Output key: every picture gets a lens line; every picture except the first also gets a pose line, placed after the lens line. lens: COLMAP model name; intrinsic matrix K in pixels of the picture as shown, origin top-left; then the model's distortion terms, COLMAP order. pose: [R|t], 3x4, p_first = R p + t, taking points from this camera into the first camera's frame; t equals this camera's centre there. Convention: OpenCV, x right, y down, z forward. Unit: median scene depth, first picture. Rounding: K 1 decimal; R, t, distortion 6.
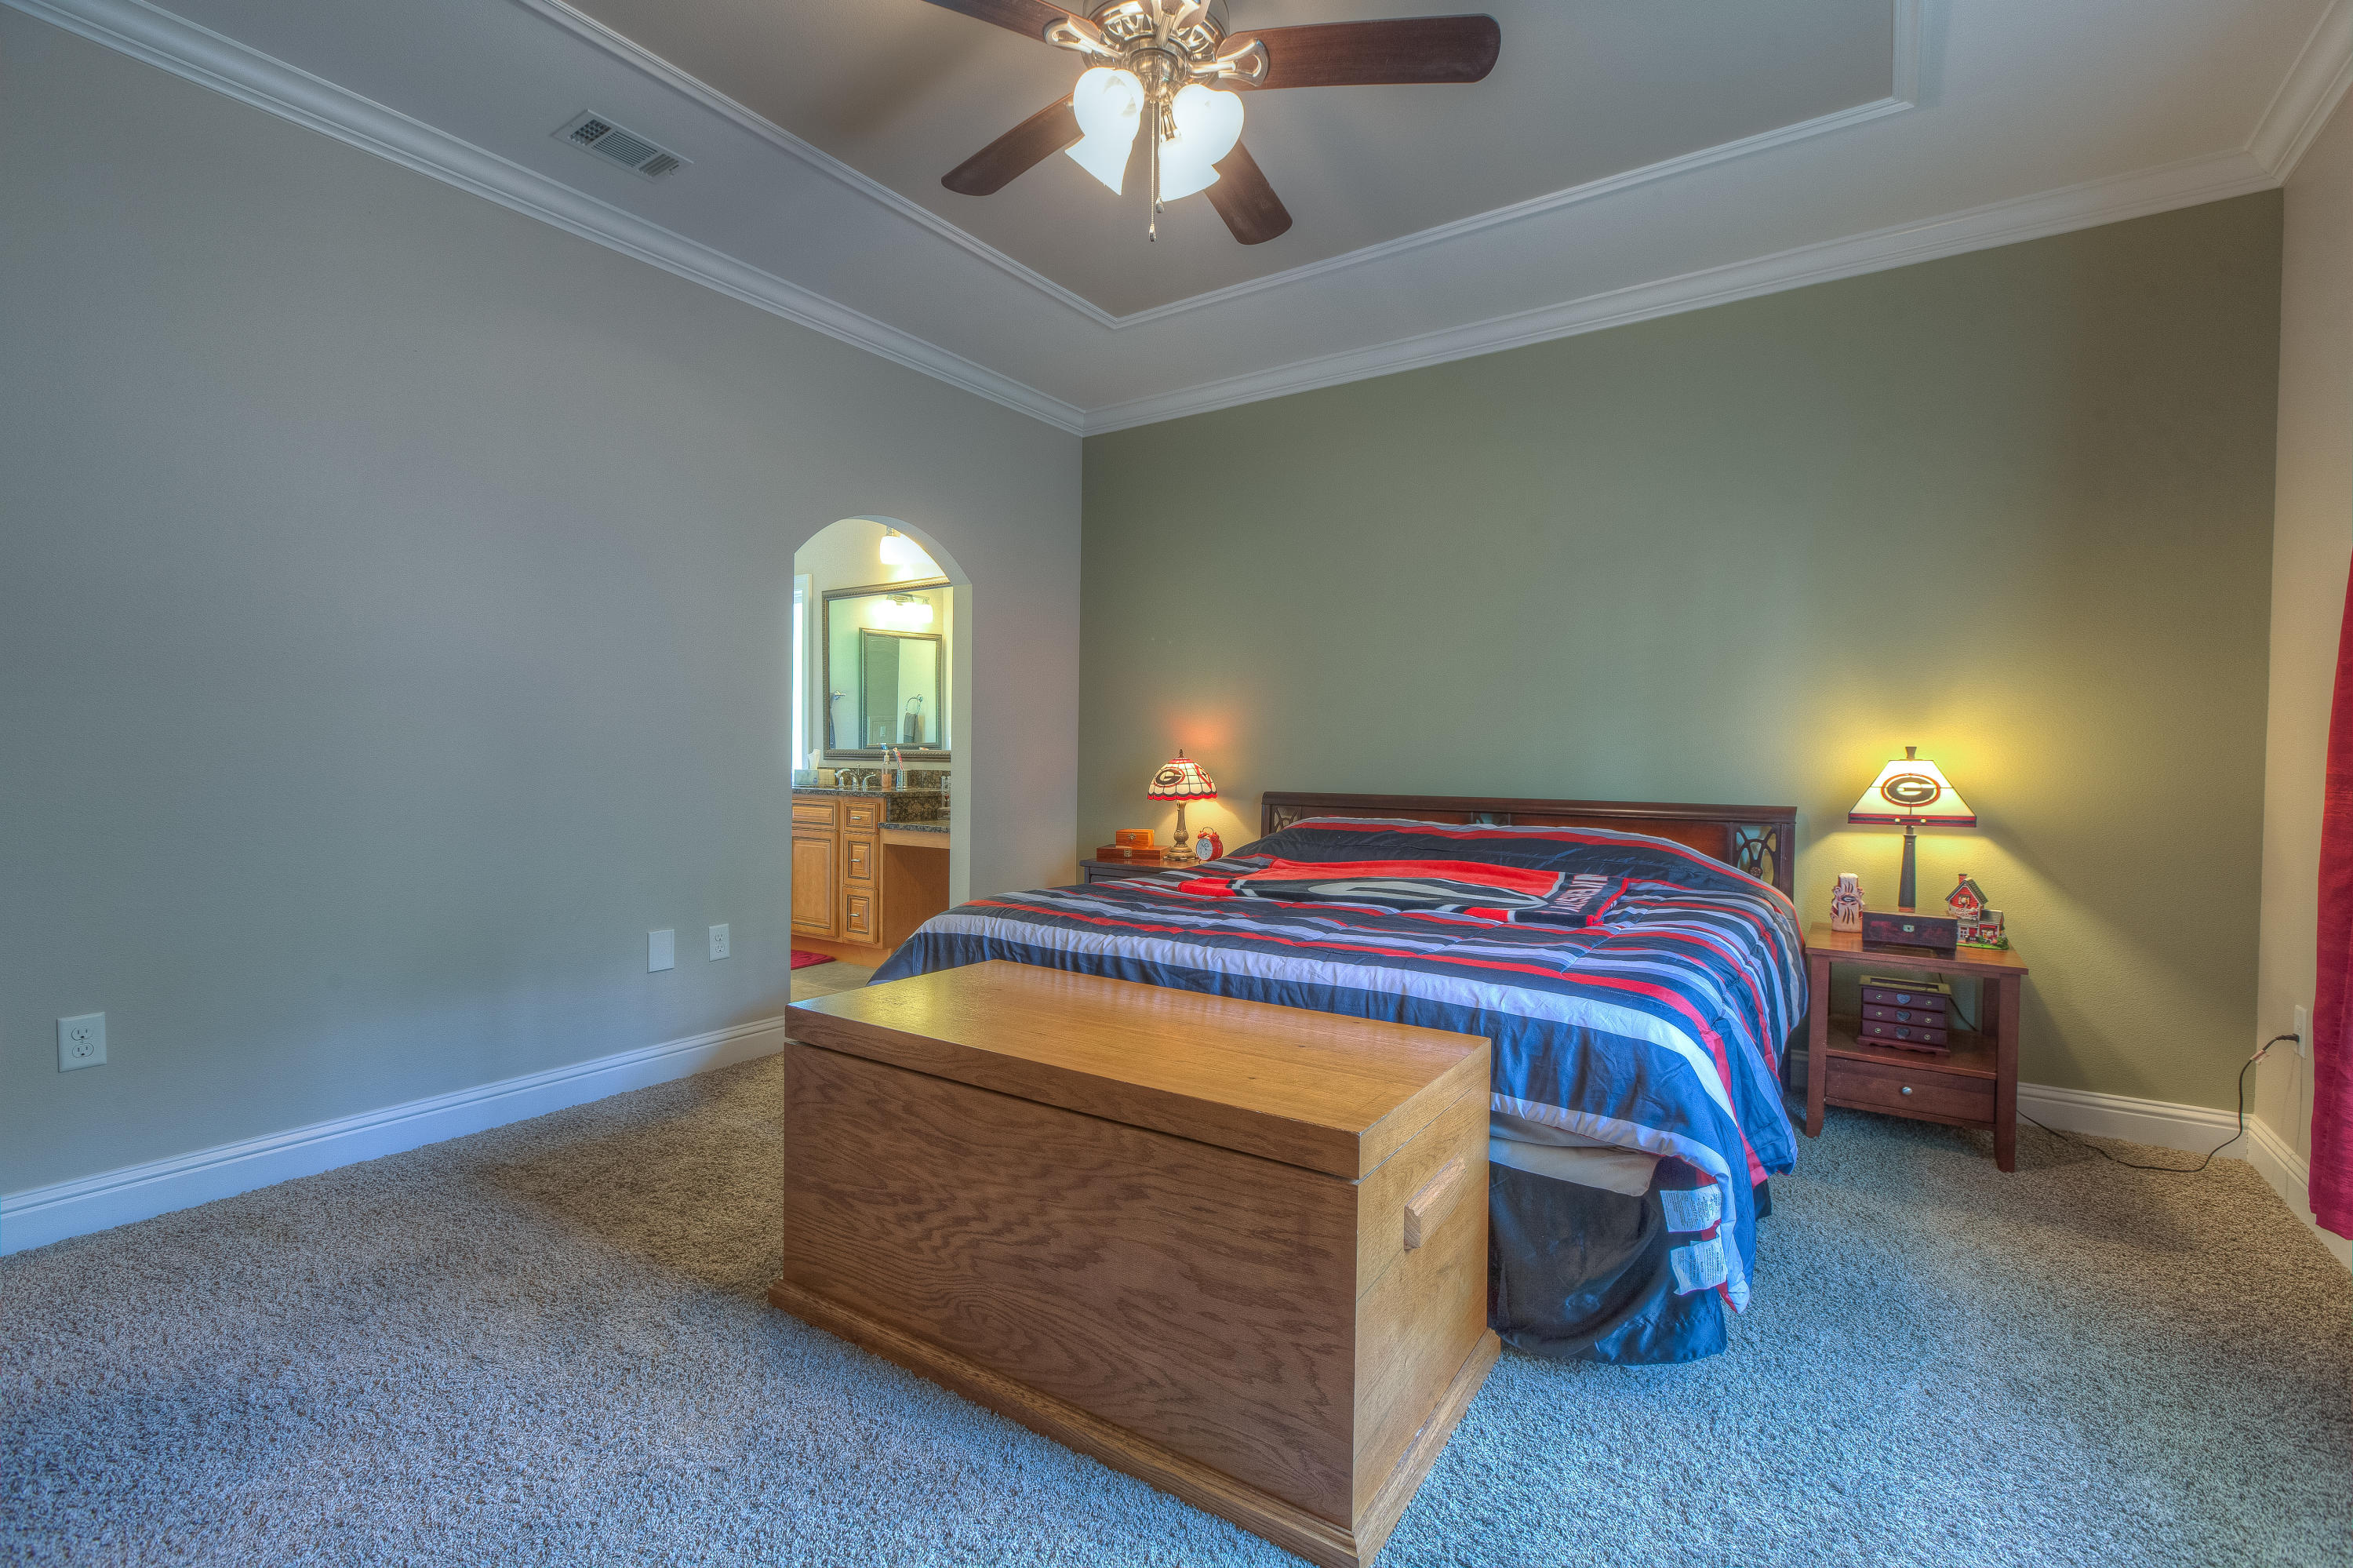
lens RADIAL K [[1040.7, 0, 1184.5], [0, 1040.7, 778.2], [0, 0, 1]] dist [0.001354, -0.000272]
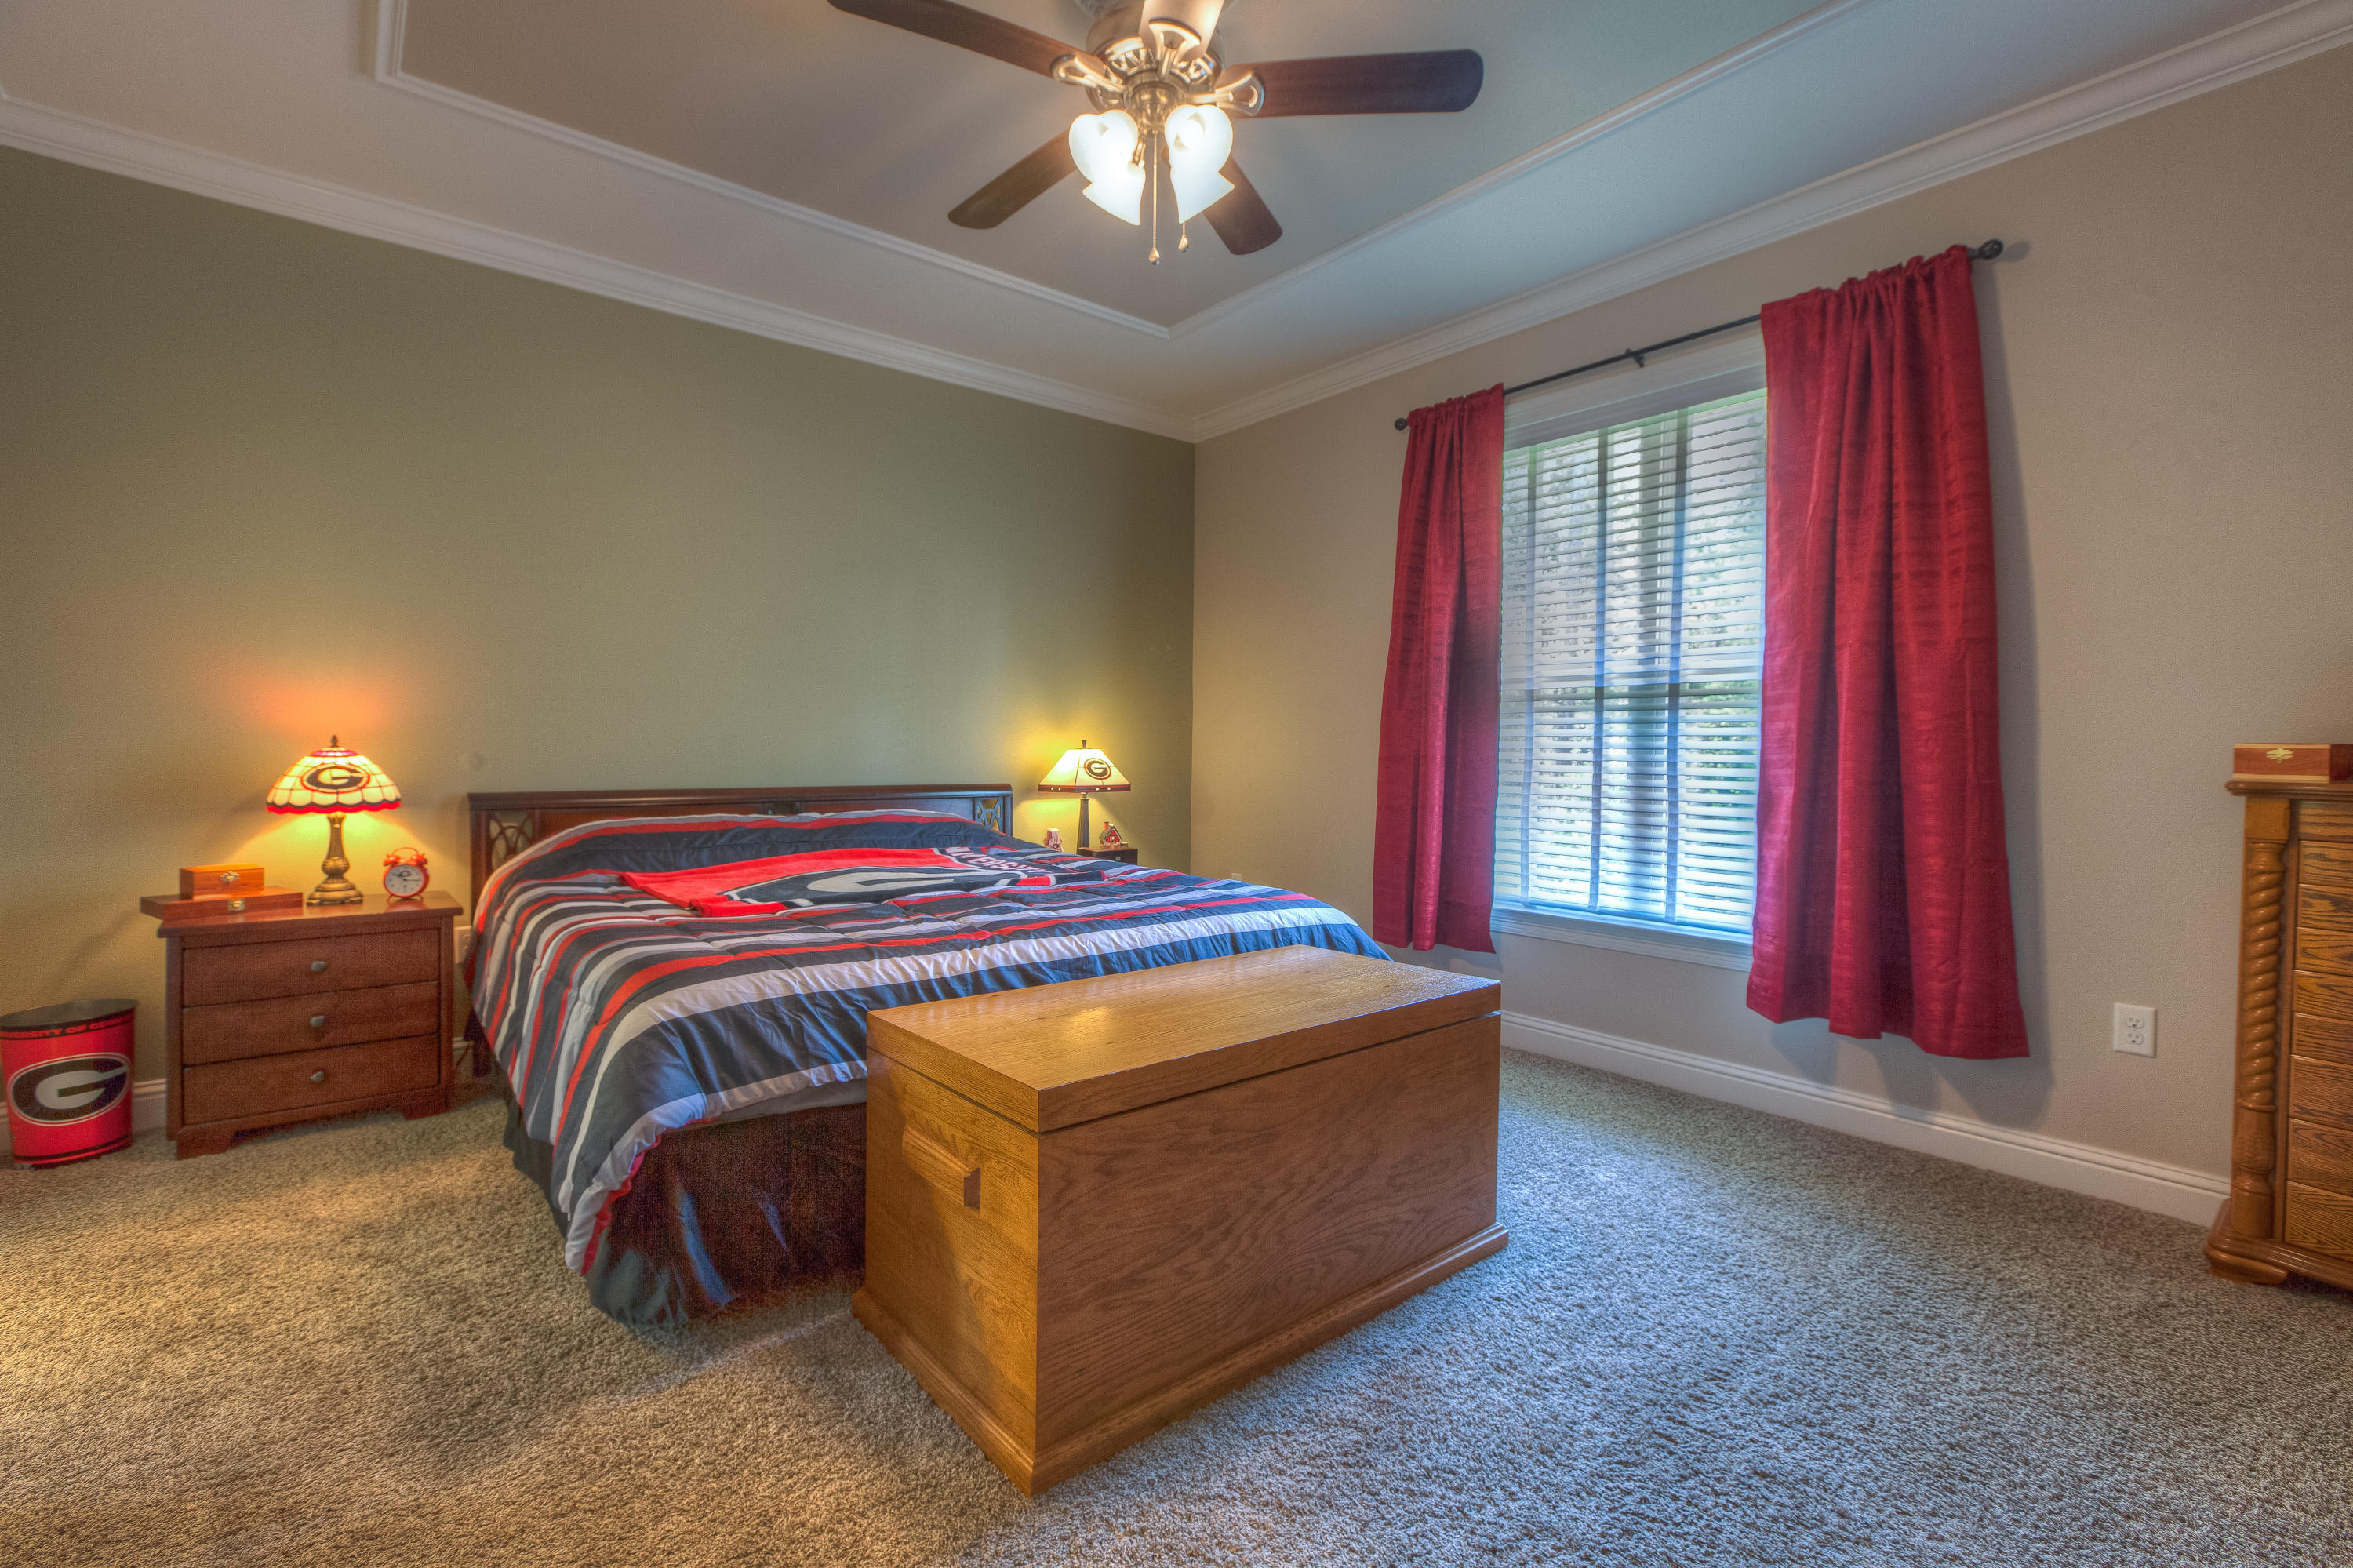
lens RADIAL K [[1040.7, 0, 1136.0], [0, 1040.7, 771.8], [0, 0, 1]] dist [0.001354, -0.000272]
pose [[0.310505, -0.028286, 0.950151, -0.887212], [0.015683, 0.999574, 0.024632, -0.024615], [-0.950442, 0.007253, 0.310816, 0.578510]]
